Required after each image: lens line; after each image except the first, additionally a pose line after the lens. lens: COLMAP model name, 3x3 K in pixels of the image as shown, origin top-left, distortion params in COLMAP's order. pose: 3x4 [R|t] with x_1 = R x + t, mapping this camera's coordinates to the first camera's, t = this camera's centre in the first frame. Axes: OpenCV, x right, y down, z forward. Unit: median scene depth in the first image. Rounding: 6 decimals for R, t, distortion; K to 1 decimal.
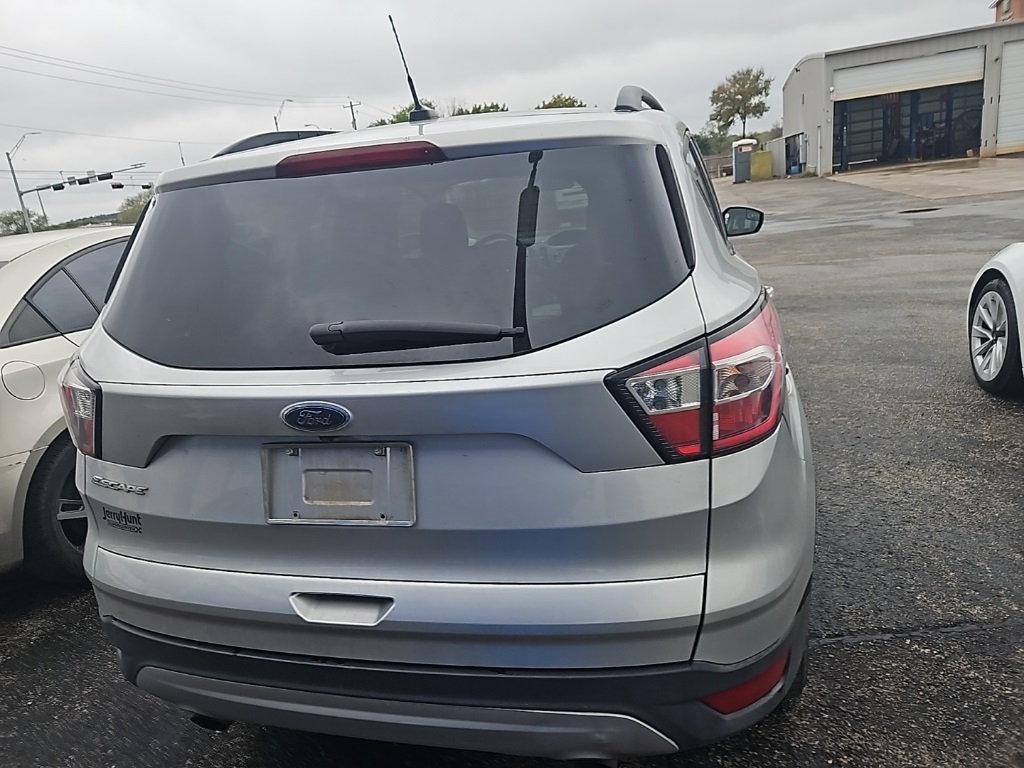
lens RADIAL K [[730.9, 0, 506.8], [0, 730.9, 389.9], [0, 0, 1]] dist [0.092228, -0.091069]
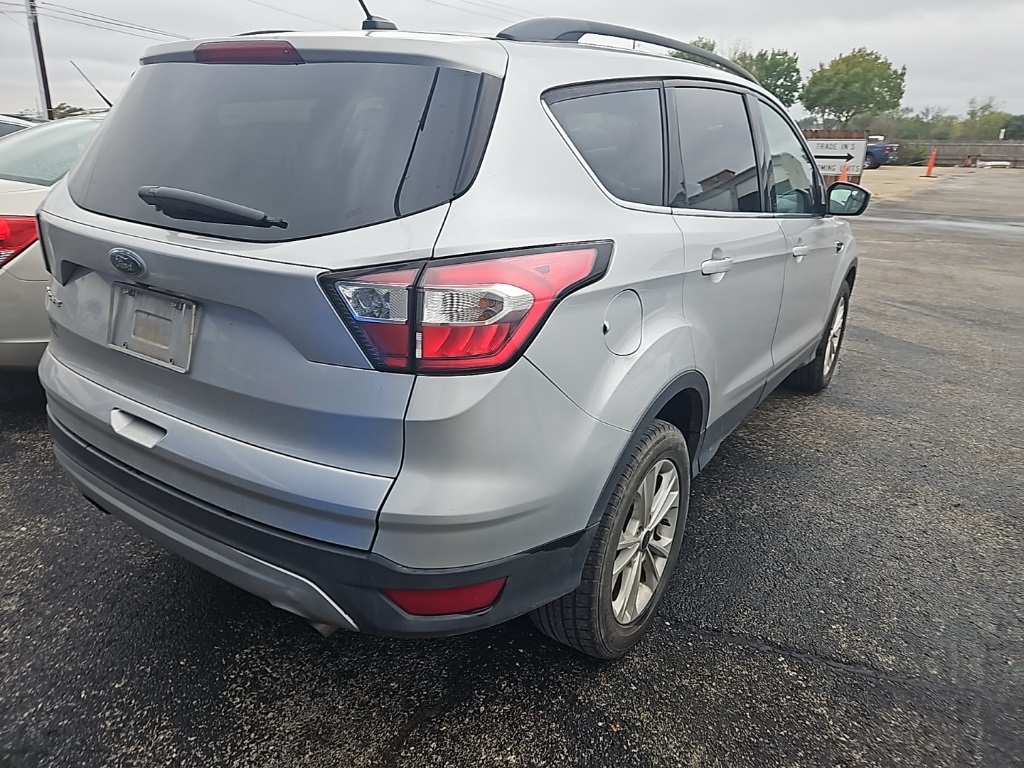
lens RADIAL K [[735.8, 0, 532.0], [0, 735.8, 386.7], [0, 0, 1]] dist [0.094945, -0.082789]
pose [[0.930083, 0.239193, -0.278806, 0.662941], [-0.220664, 0.970561, 0.096536, -0.027416], [0.293689, -0.028264, 0.955483, 0.027151]]
